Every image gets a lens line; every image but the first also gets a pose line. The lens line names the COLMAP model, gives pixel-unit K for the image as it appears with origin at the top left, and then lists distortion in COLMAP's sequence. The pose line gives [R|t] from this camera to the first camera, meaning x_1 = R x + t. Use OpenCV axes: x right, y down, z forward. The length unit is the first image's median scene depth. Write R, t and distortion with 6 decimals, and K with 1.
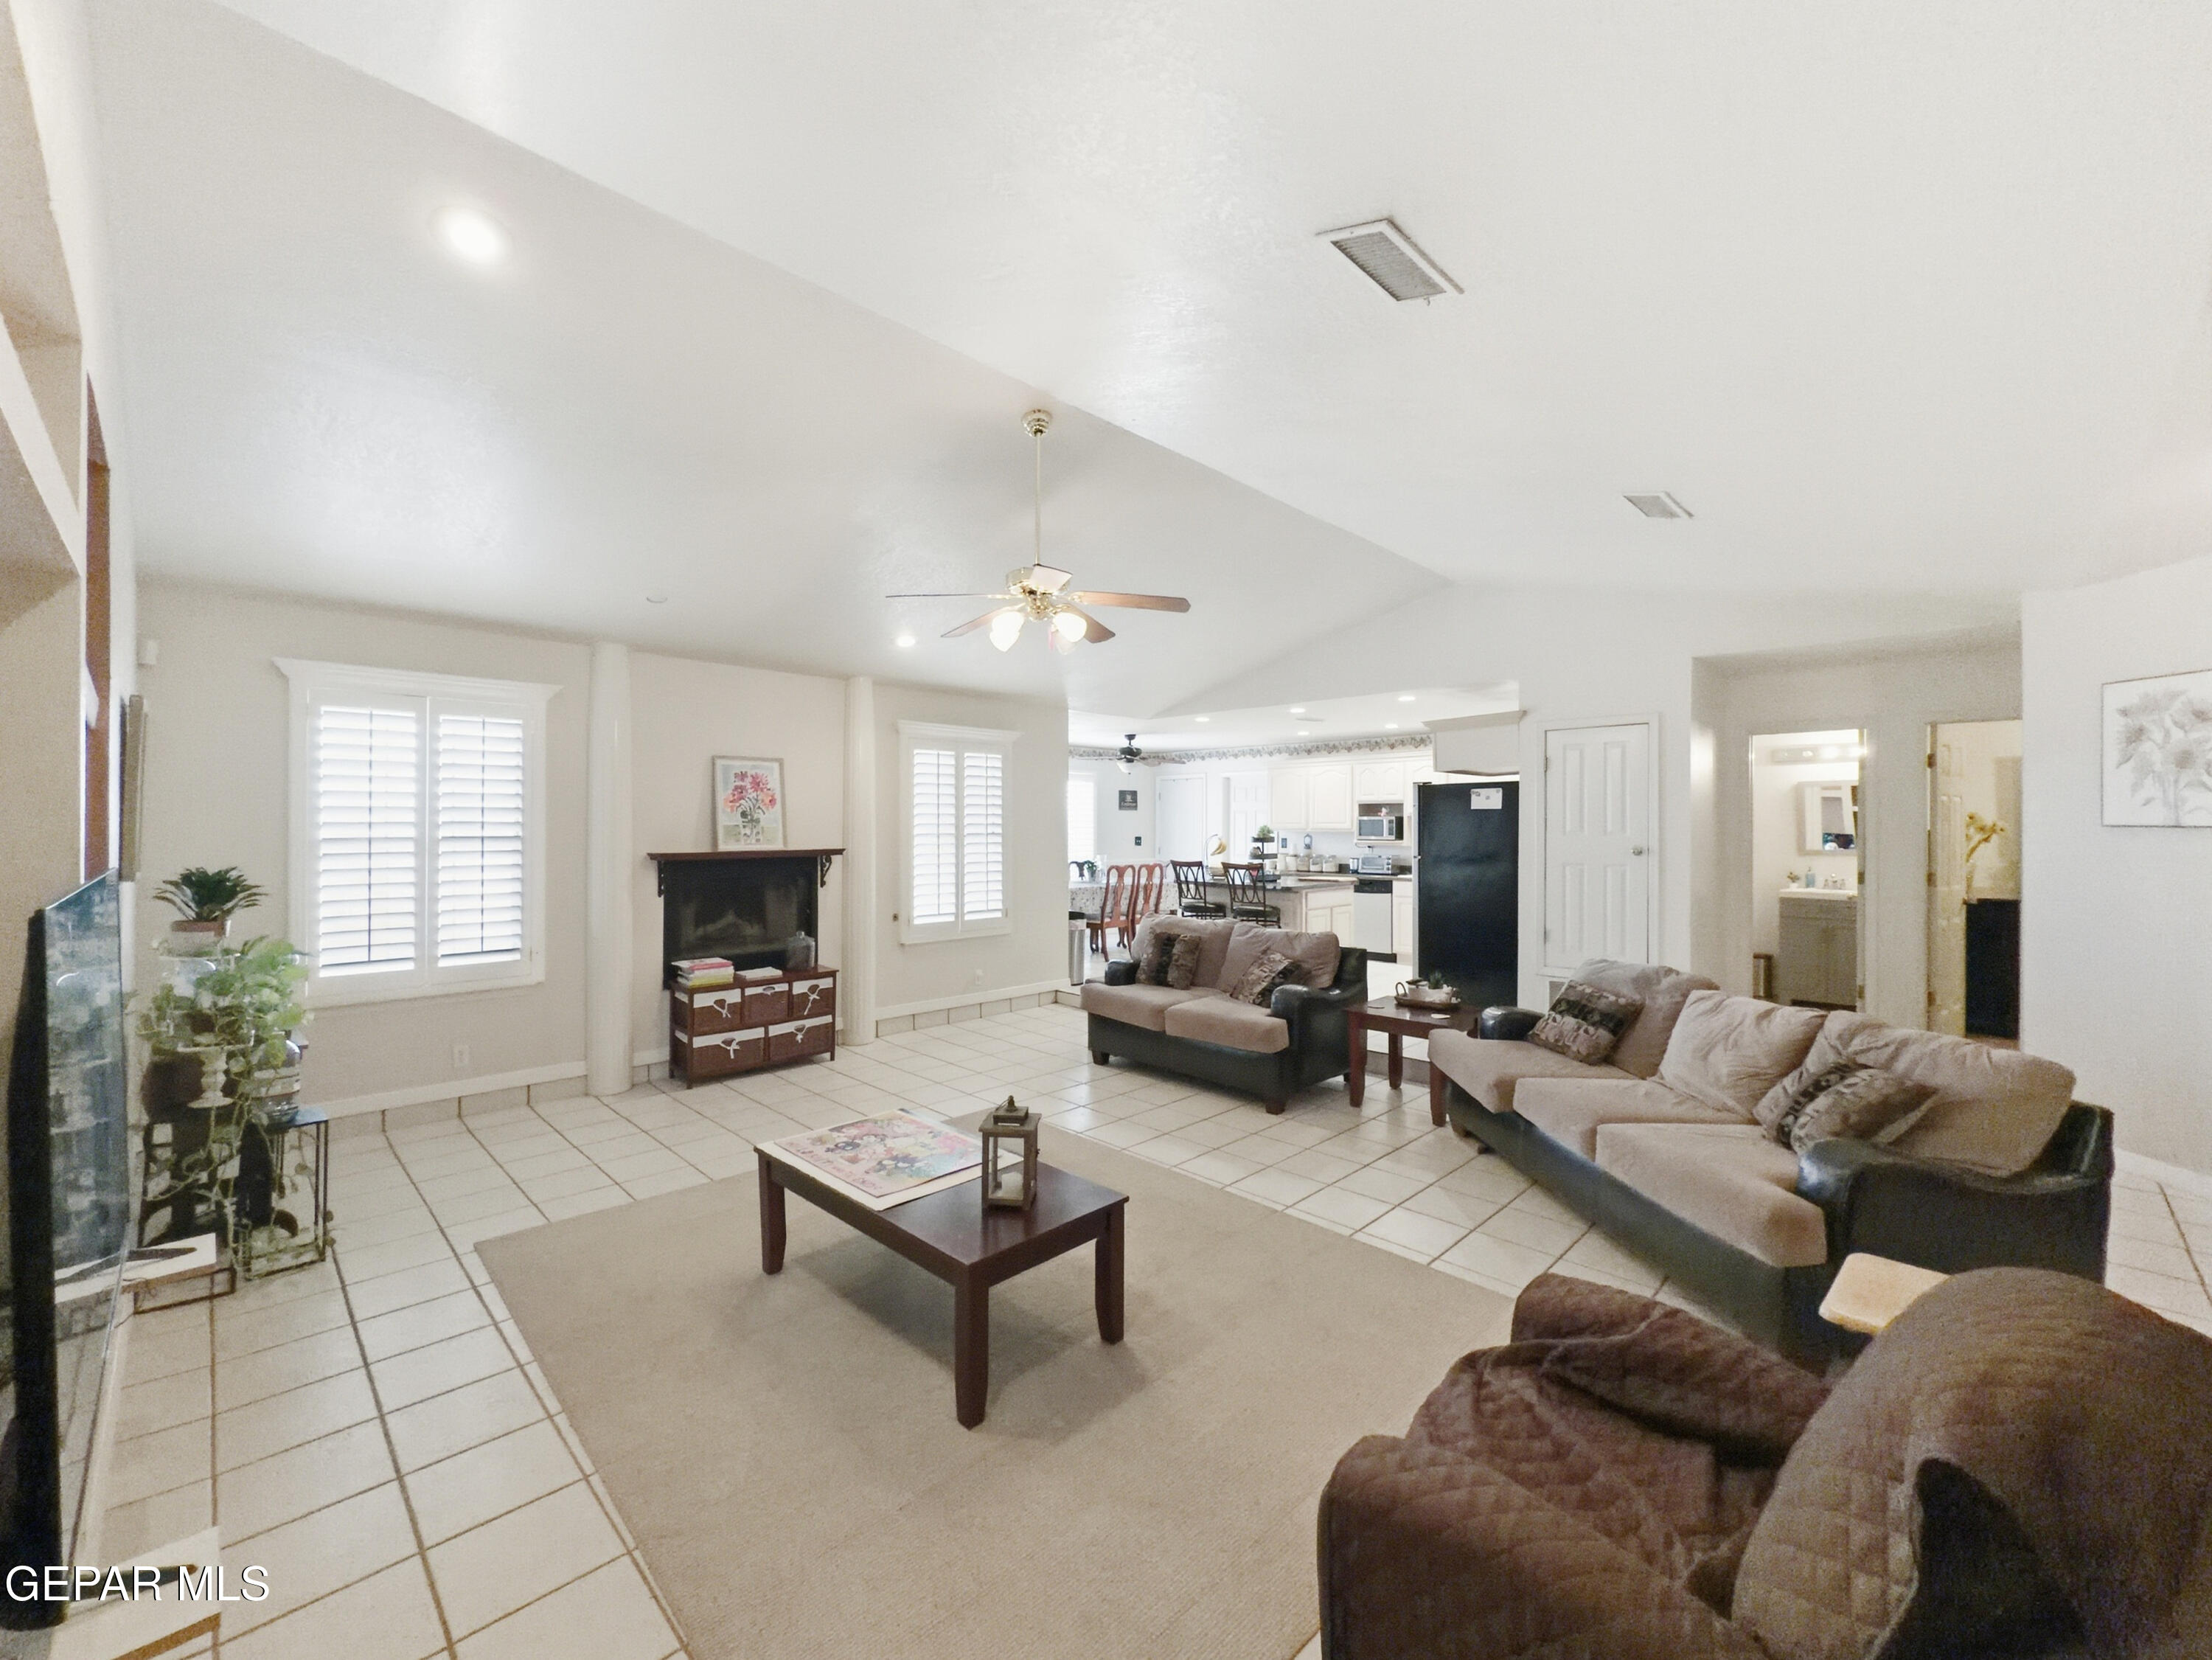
lens RADIAL K [[899.0, 0, 1109.7], [0, 899.0, 826.2], [0, 0, 1]] dist [0.000537, -0.000505]
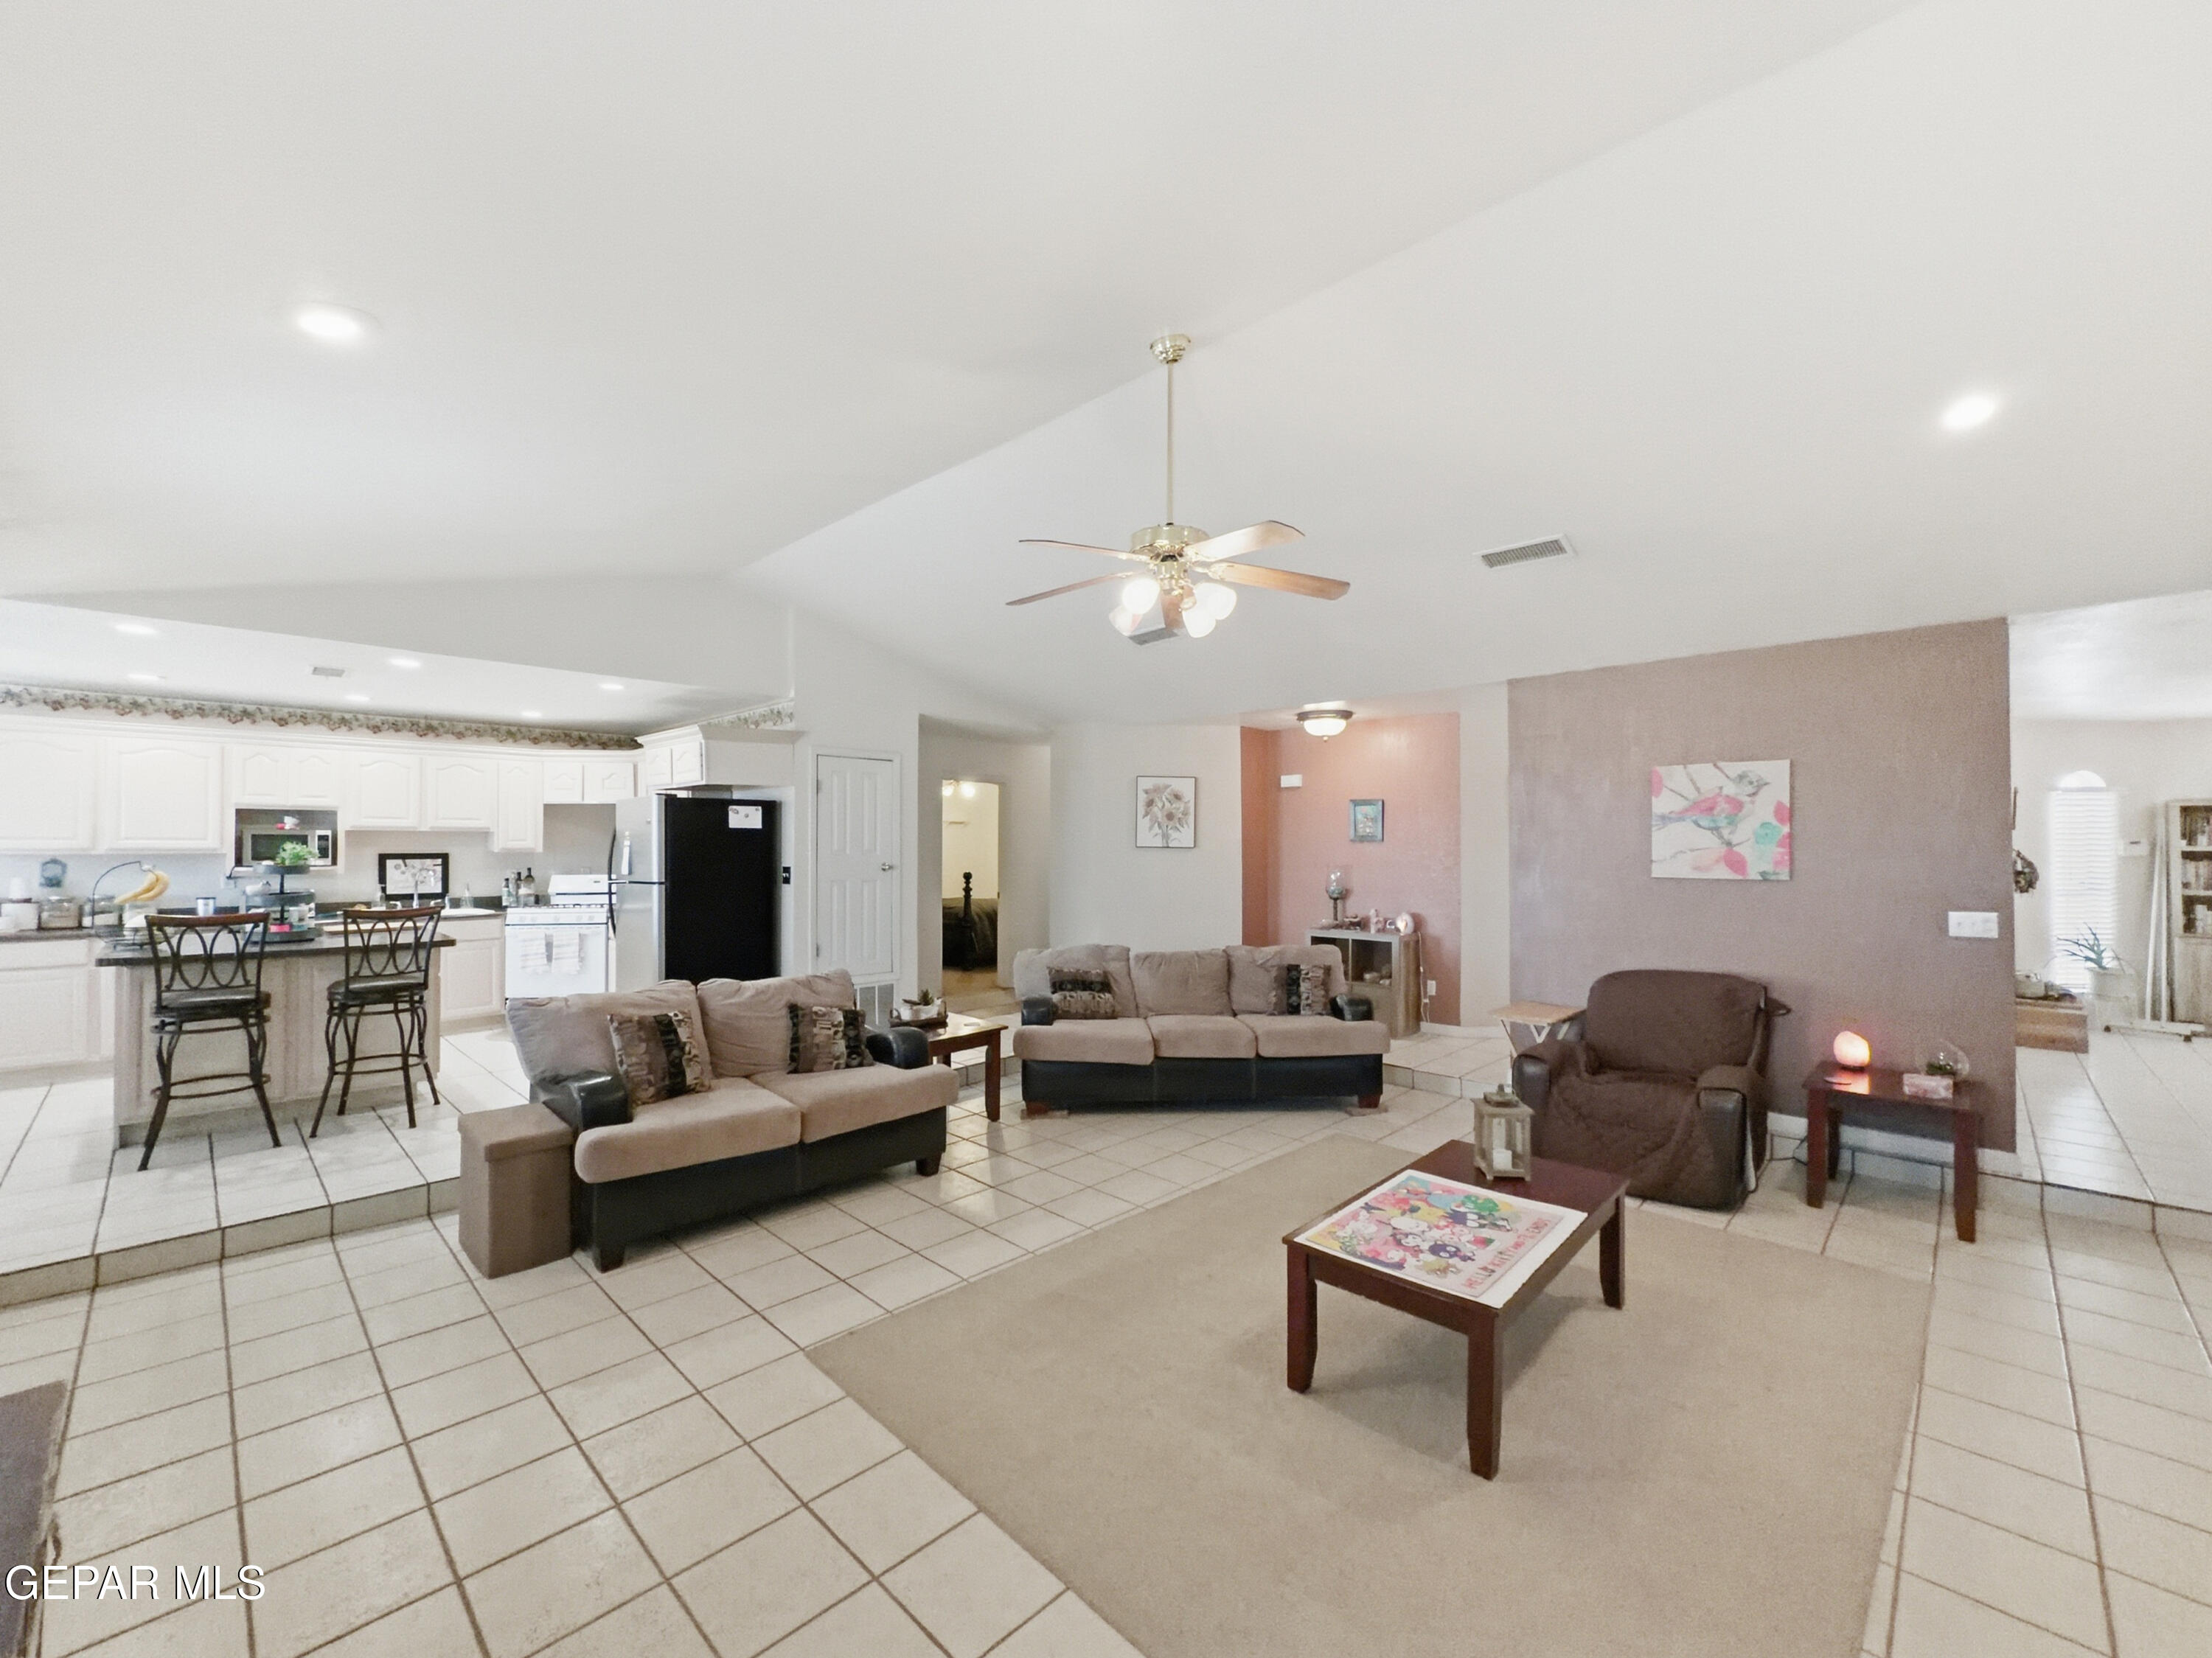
lens RADIAL K [[898.8, 0, 1105.1], [0, 898.8, 834.9], [0, 0, 1]] dist [0.000537, -0.000505]
pose [[-0.008402, 0.011651, 0.999897, -0.514530], [-0.002860, 0.999928, -0.011675, -0.001824], [-0.999961, -0.002958, -0.008368, 0.616920]]
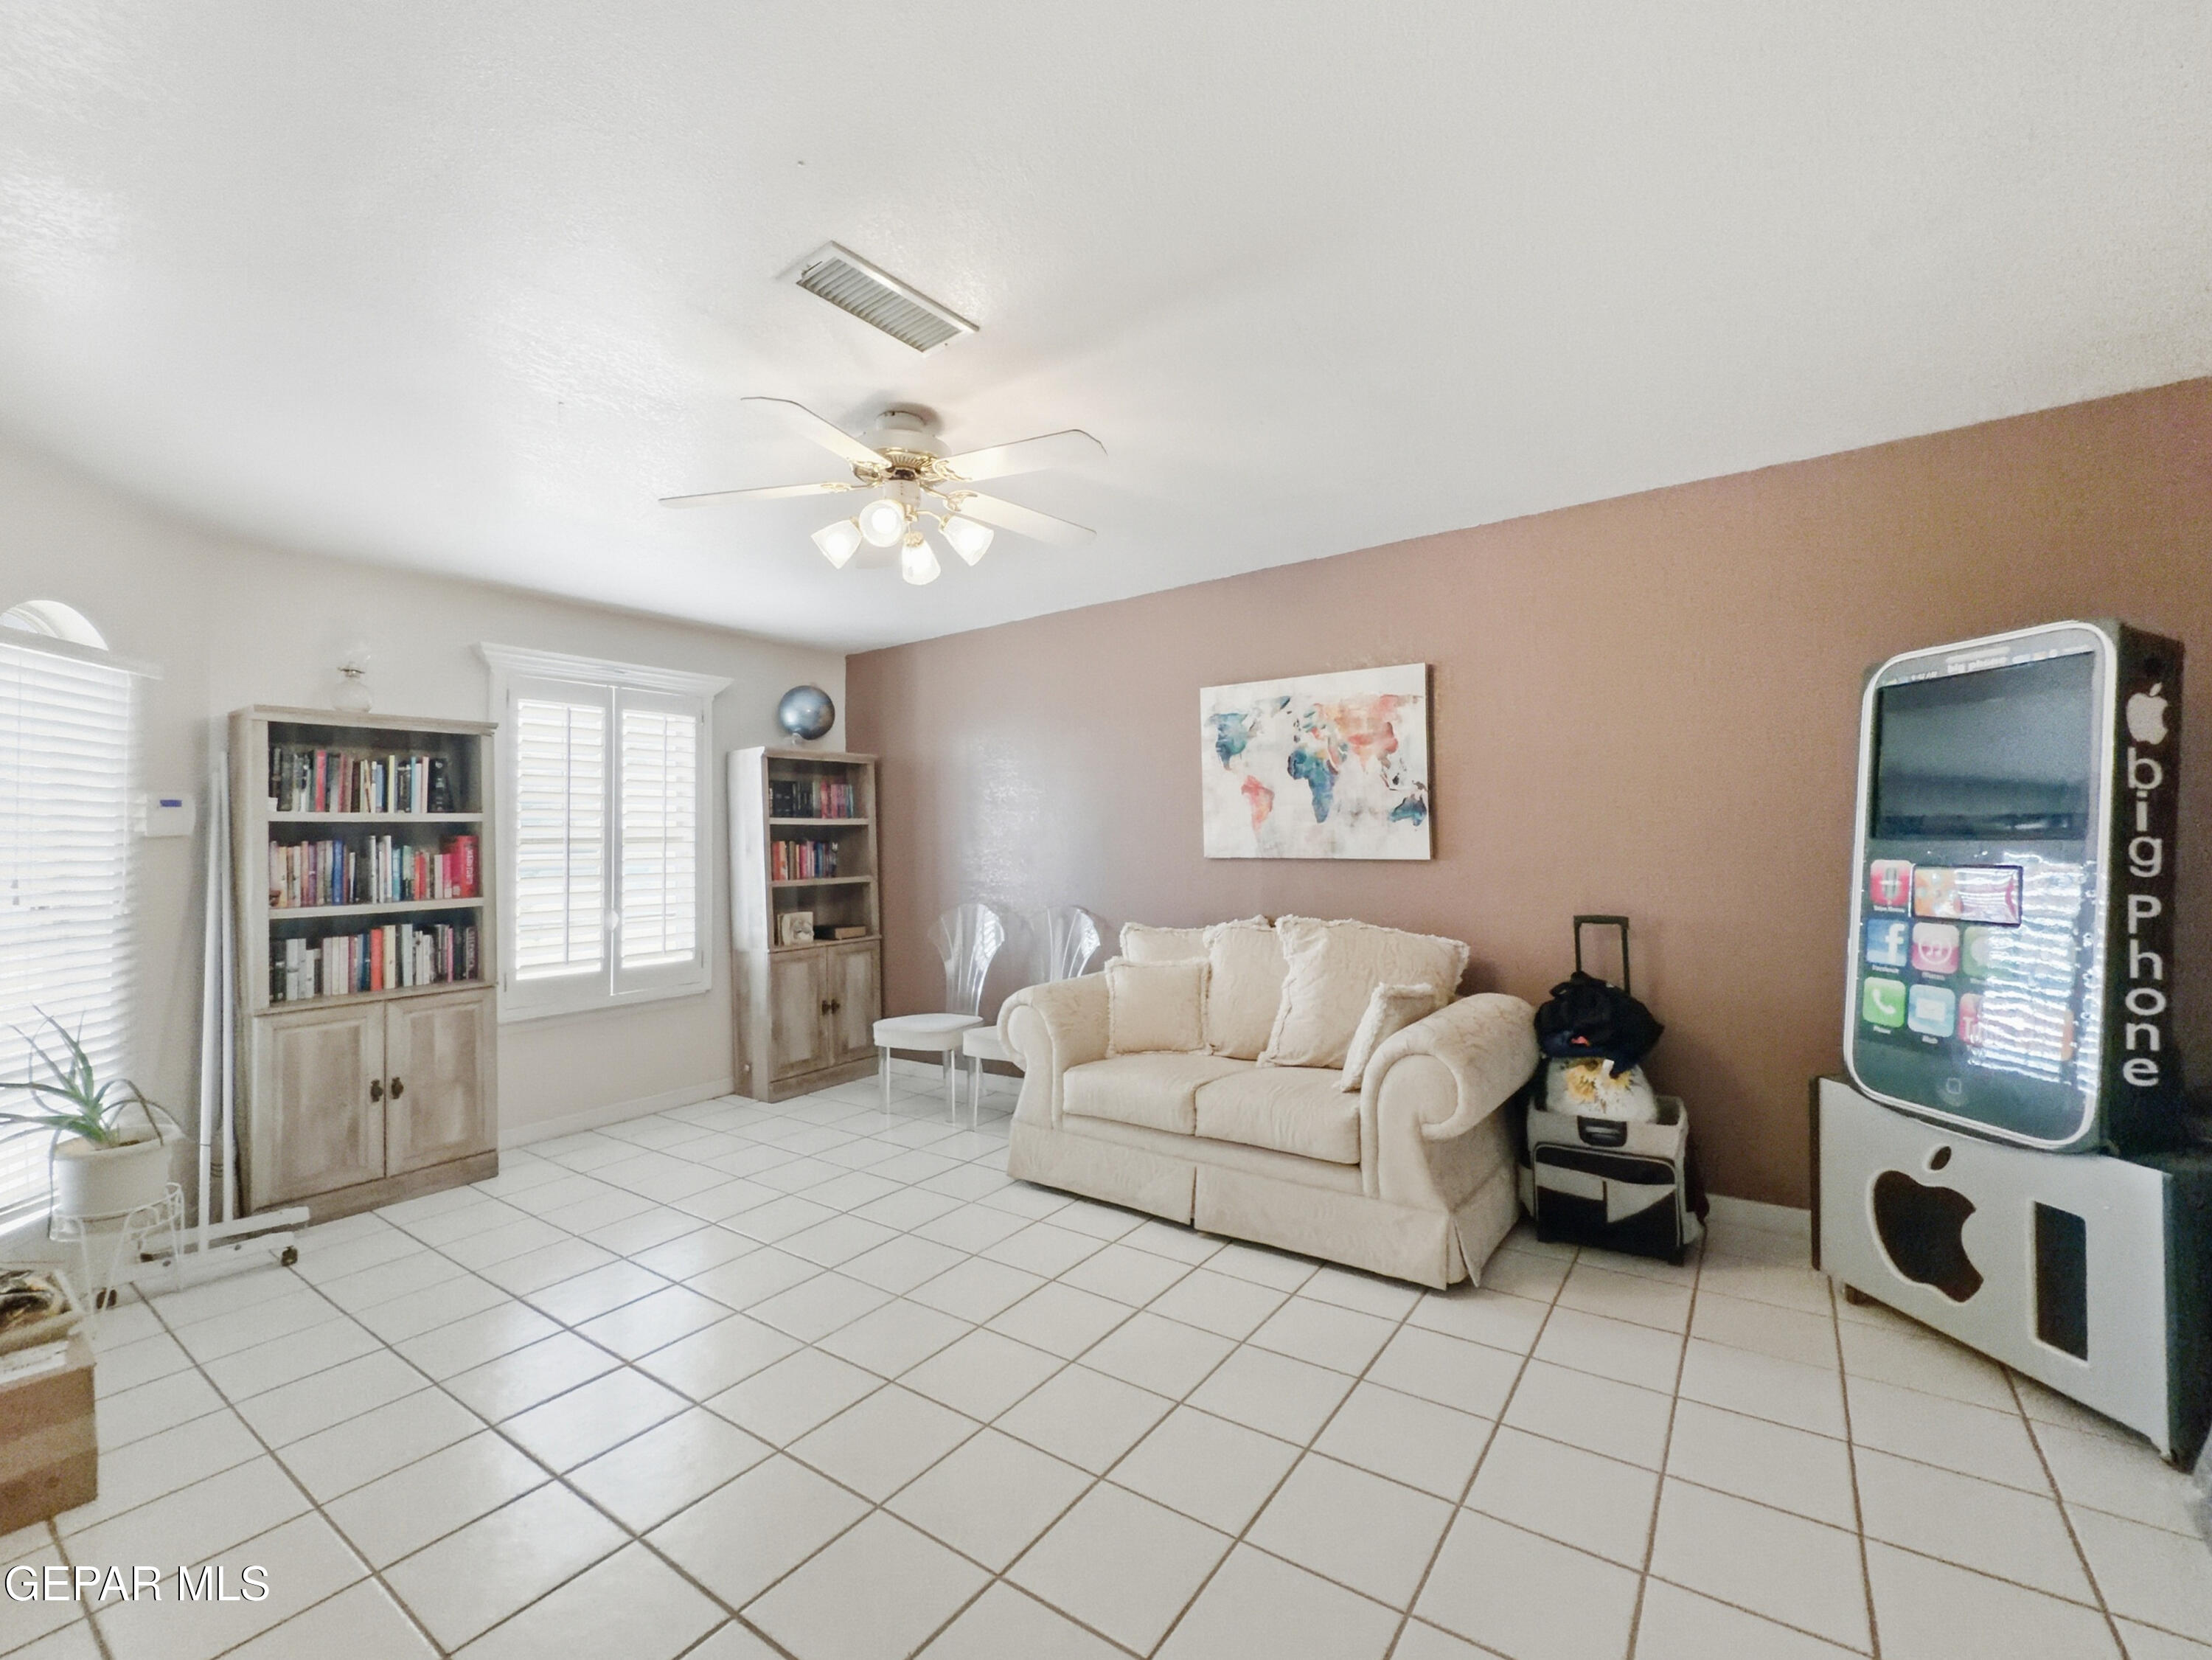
lens RADIAL K [[933.4, 0, 1117.3], [0, 933.4, 825.8], [0, 0, 1]] dist [0.002546, 0.000370]
pose [[-0.985405, 0.016512, -0.169425, 0.161678], [0.020307, 0.999580, -0.020690, 0.021977], [0.169013, -0.023829, -0.985326, -0.083919]]
